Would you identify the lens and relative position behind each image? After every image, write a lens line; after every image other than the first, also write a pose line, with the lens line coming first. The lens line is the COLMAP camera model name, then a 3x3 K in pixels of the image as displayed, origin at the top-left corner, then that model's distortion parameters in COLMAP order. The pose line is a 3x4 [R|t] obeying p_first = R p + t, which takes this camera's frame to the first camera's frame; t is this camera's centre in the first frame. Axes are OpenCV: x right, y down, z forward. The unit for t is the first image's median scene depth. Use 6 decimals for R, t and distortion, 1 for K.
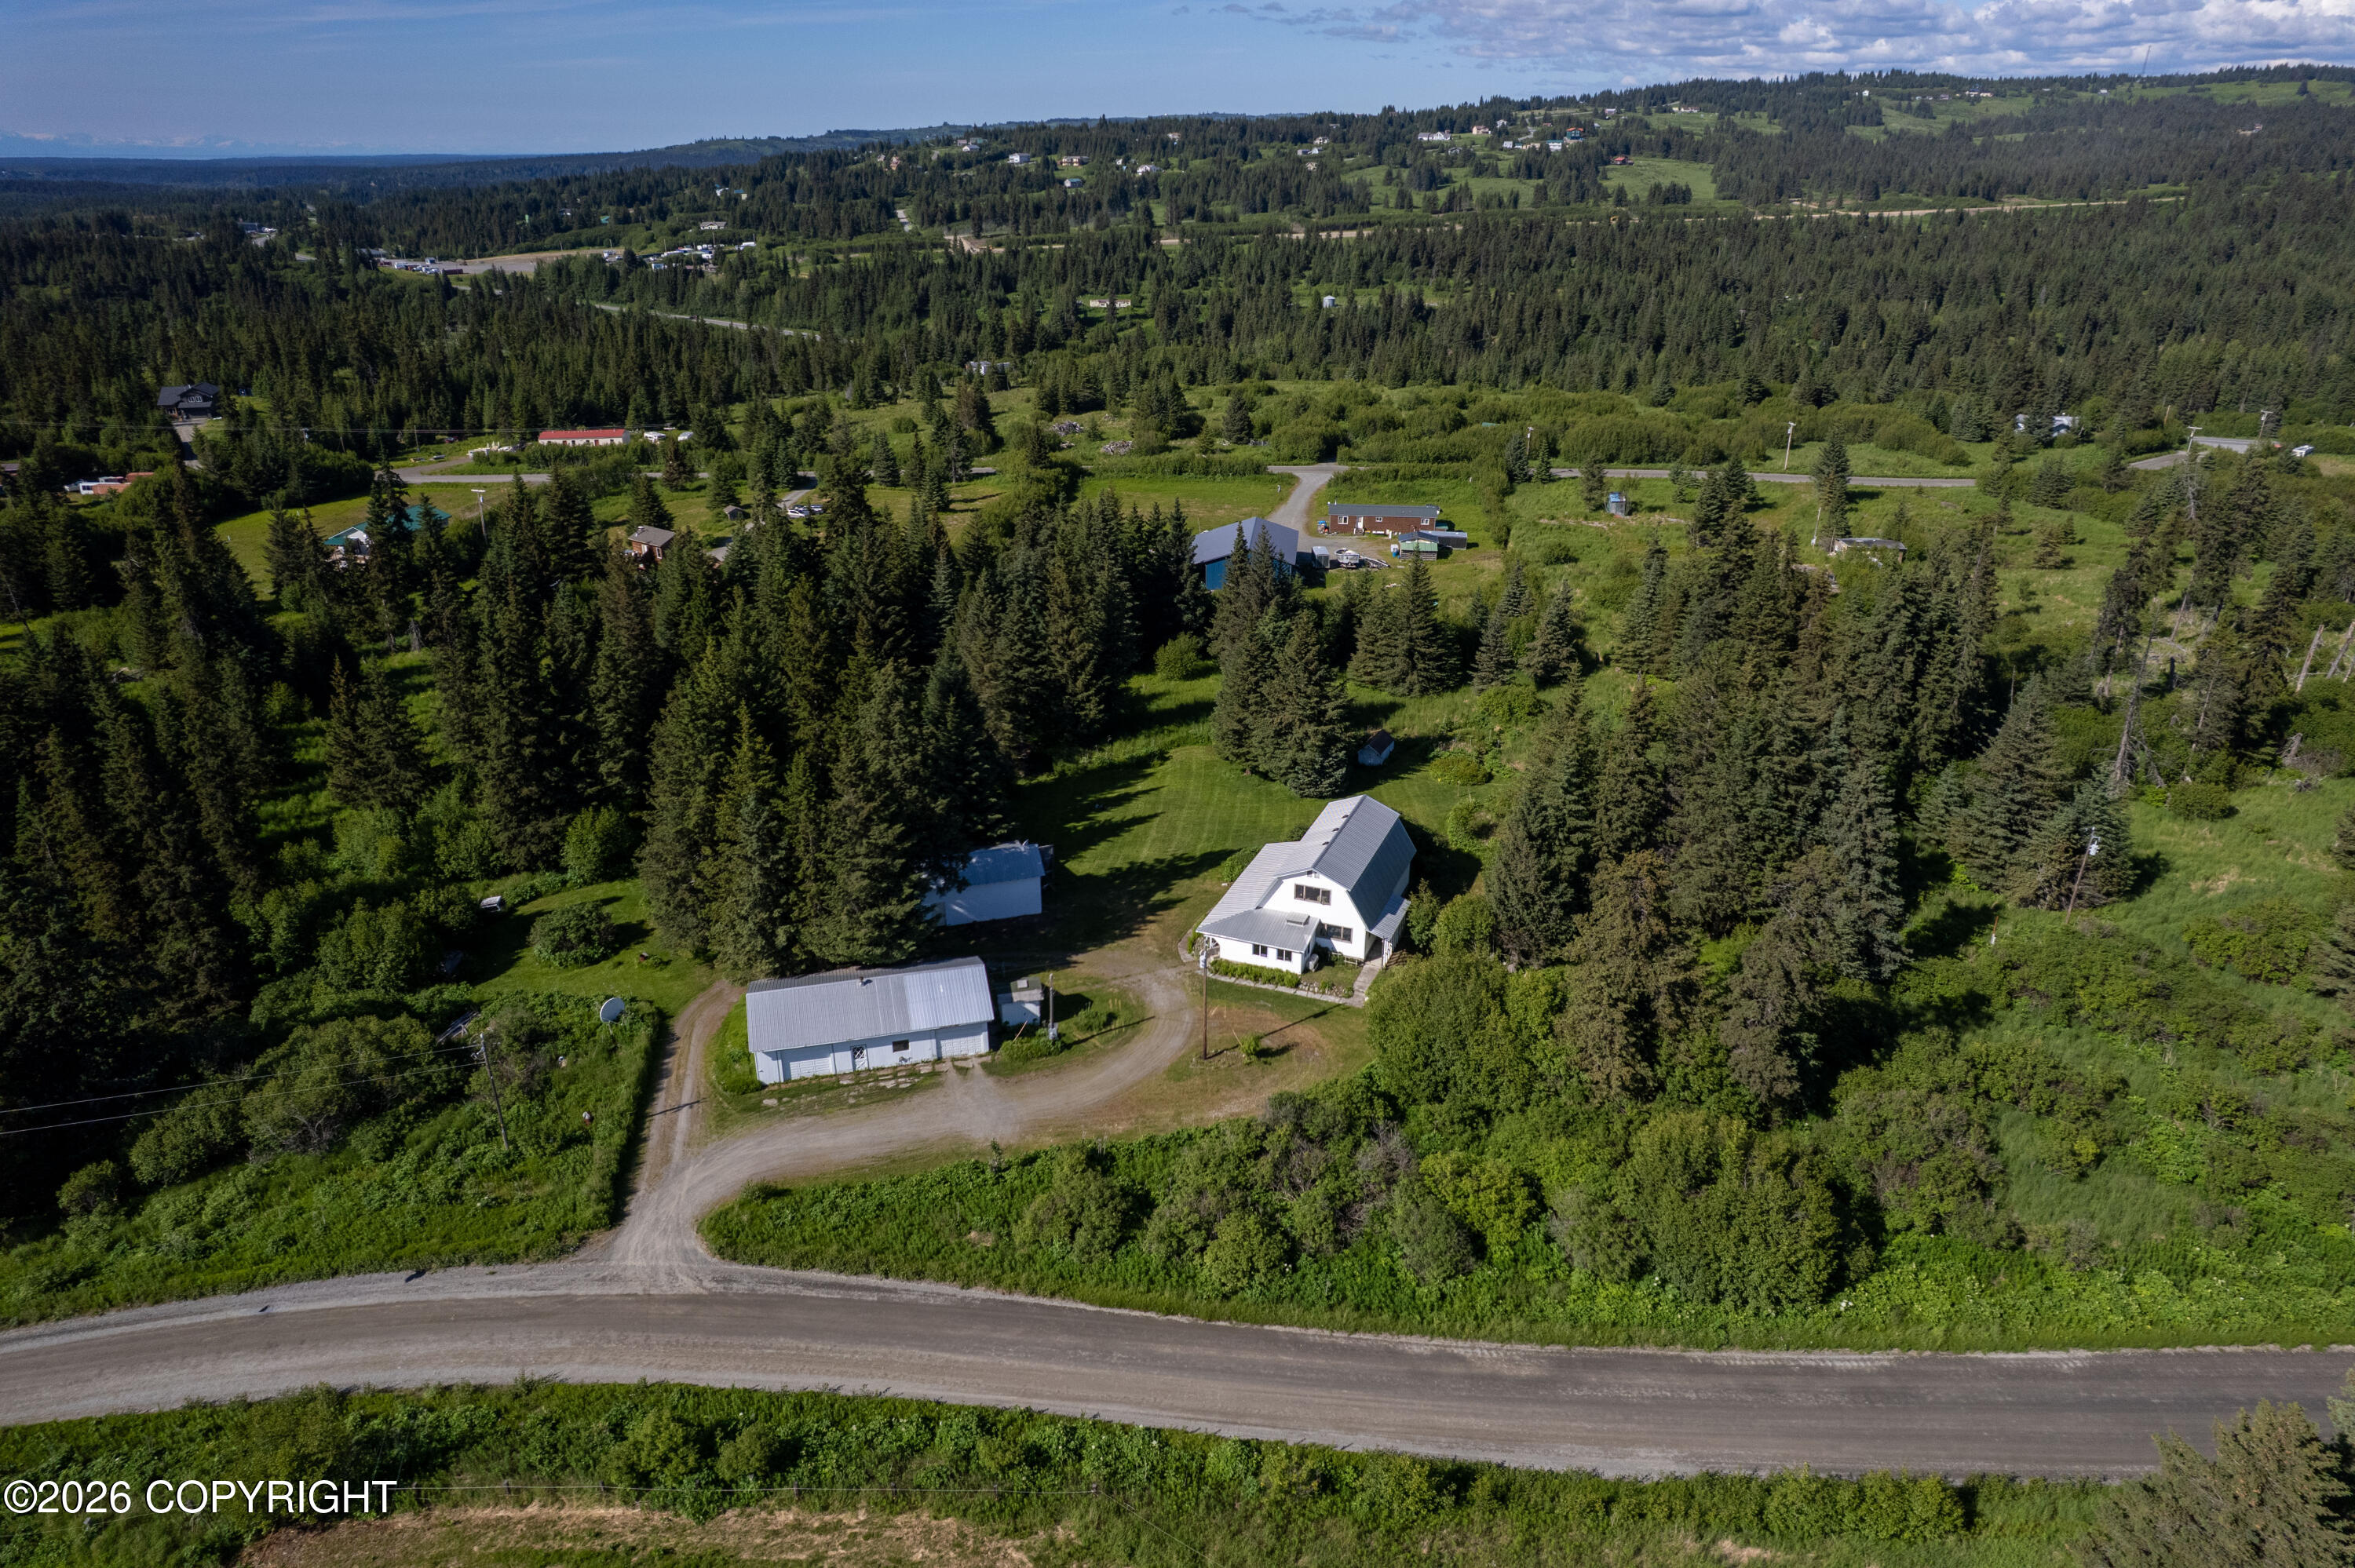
lens RADIAL K [[1510.3, 0, 1177.5], [0, 1510.3, 784.0], [0, 0, 1]] dist [-0.051439, 0.038318]
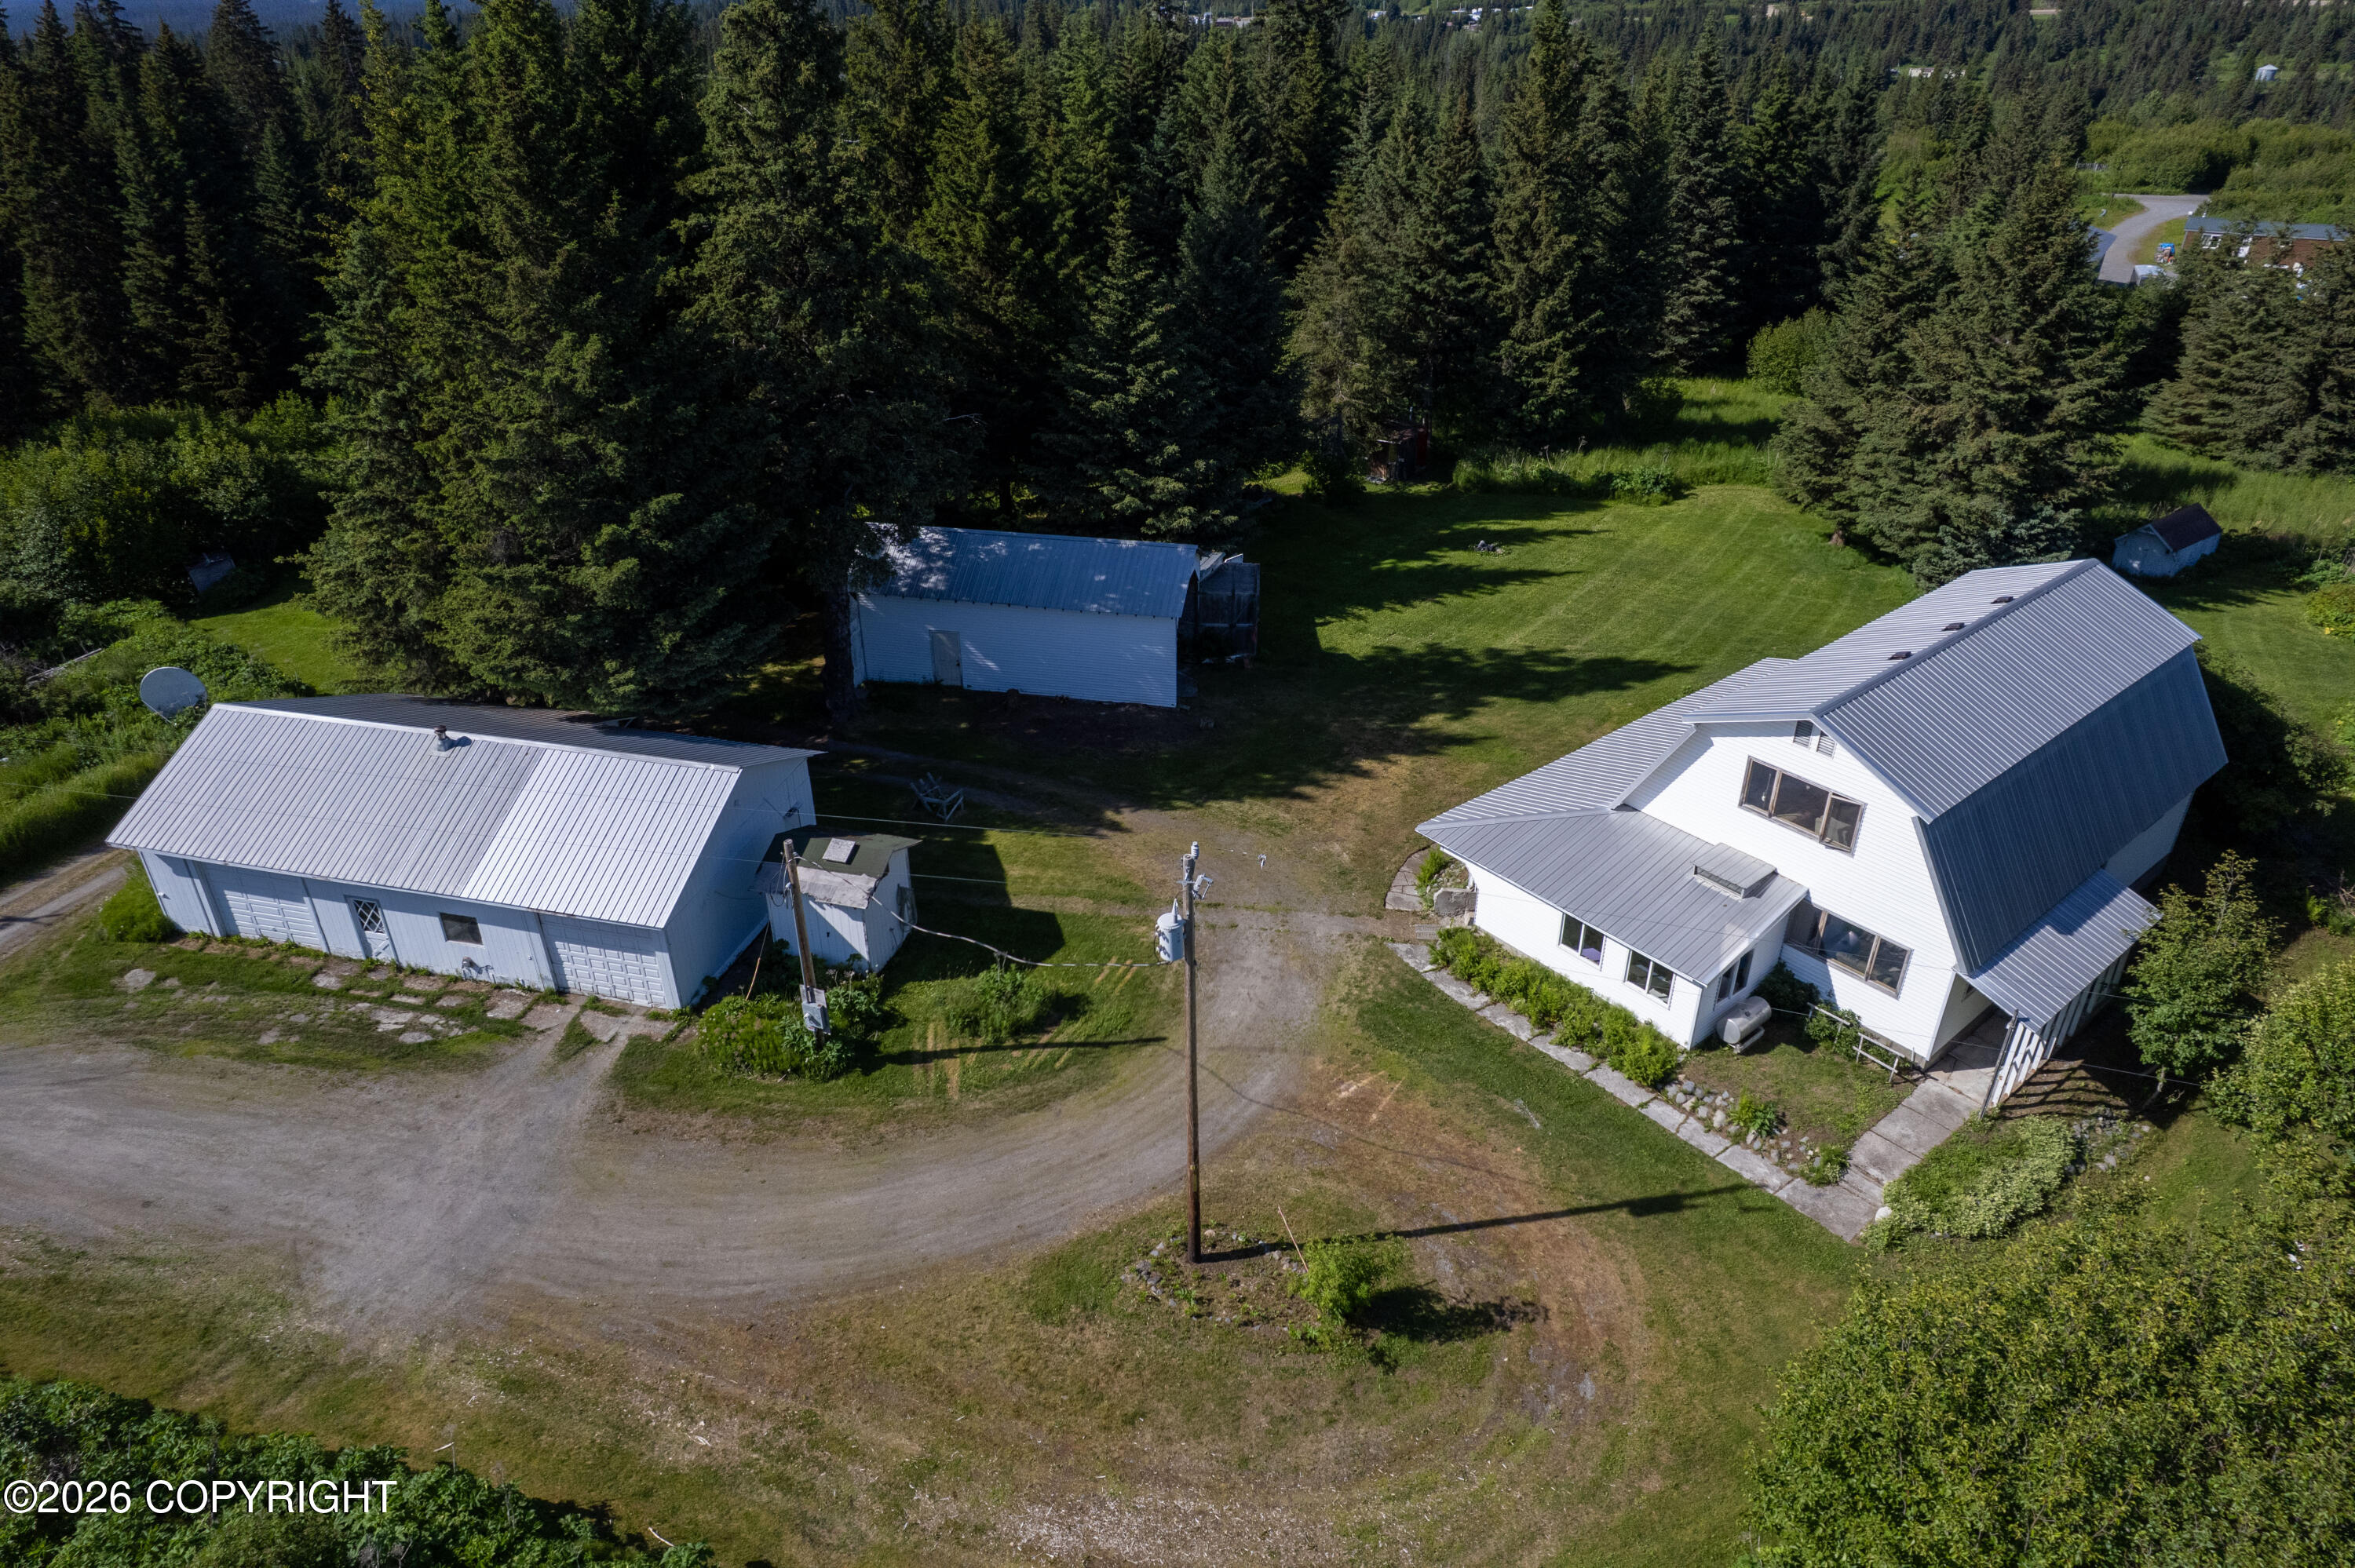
lens RADIAL K [[1518.2, 0, 1177.5], [0, 1518.2, 784.0], [0, 0, 1]] dist [-0.090984, 0.087175]
pose [[0.879957, 0.229421, -0.415982, 0.103444], [-0.185028, 0.972024, 0.144684, 0.048951], [0.437538, -0.050347, 0.897789, 0.678458]]
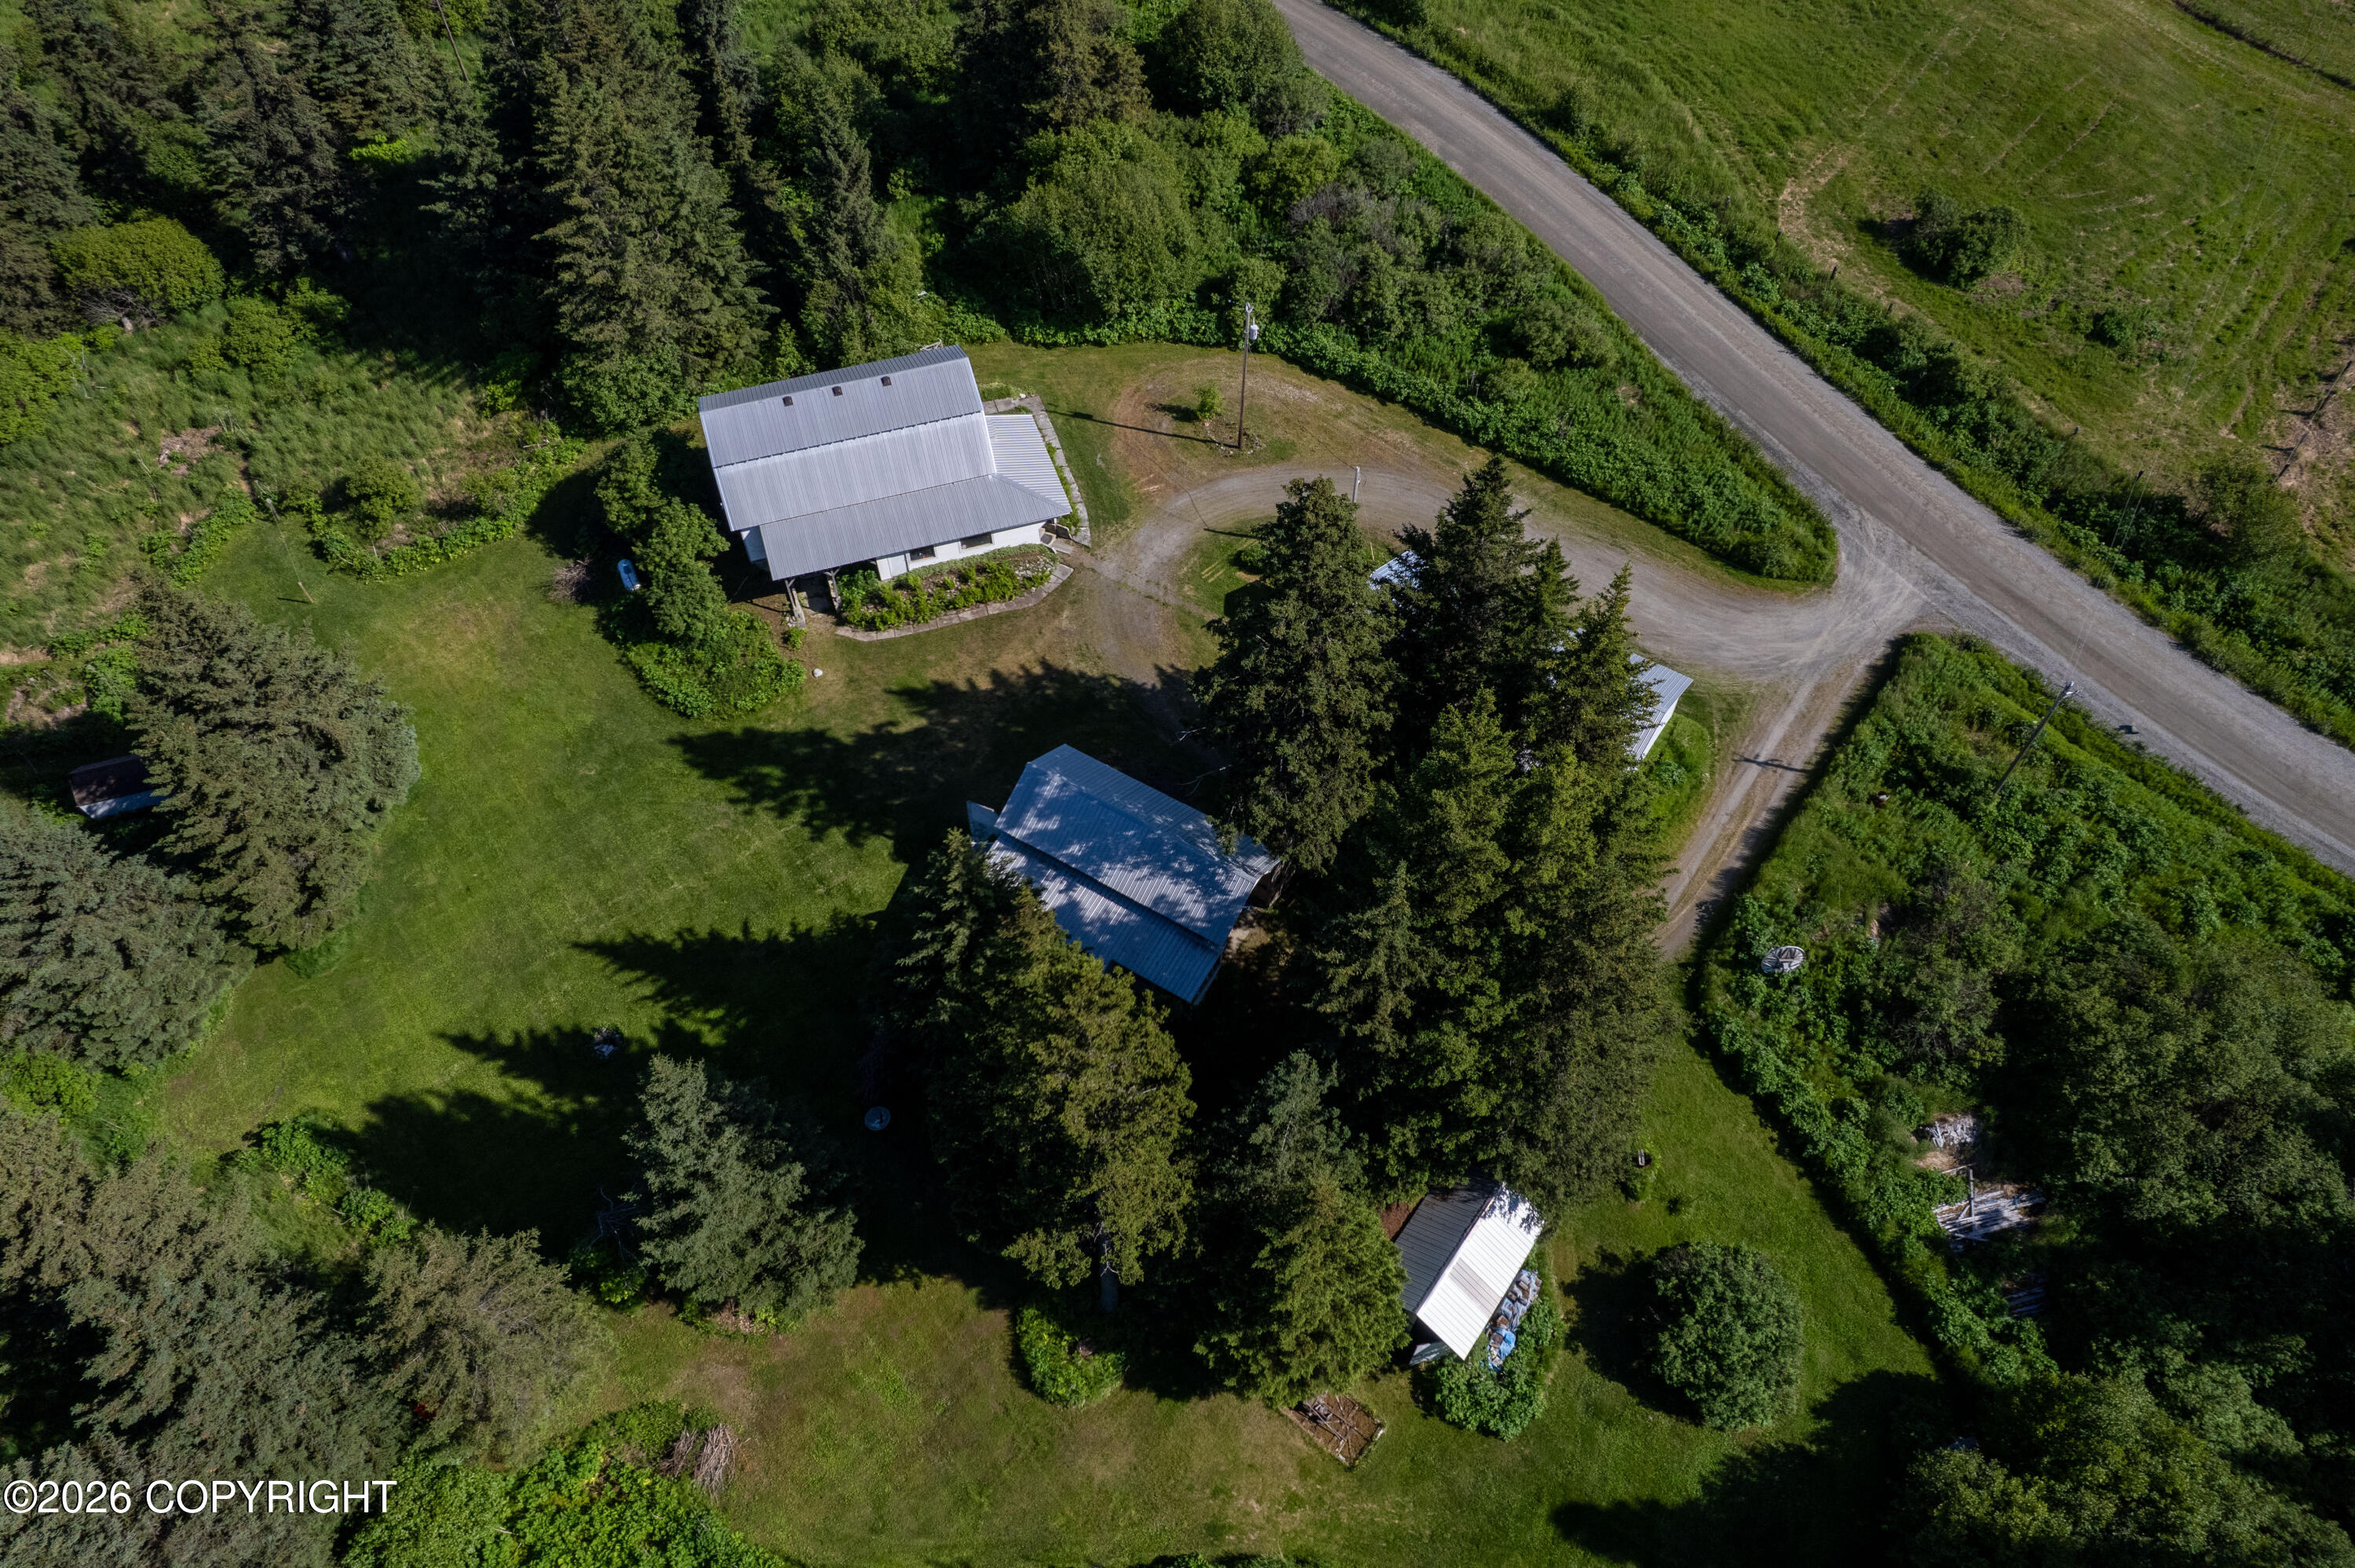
lens RADIAL K [[1518.2, 0, 1177.5], [0, 1518.2, 784.0], [0, 0, 1]] dist [-0.090984, 0.087175]
pose [[-0.648985, -0.601886, 0.465351, -0.437039], [0.303220, 0.356353, 0.883782, -0.478581], [-0.697765, 0.714665, -0.048763, 1.097044]]
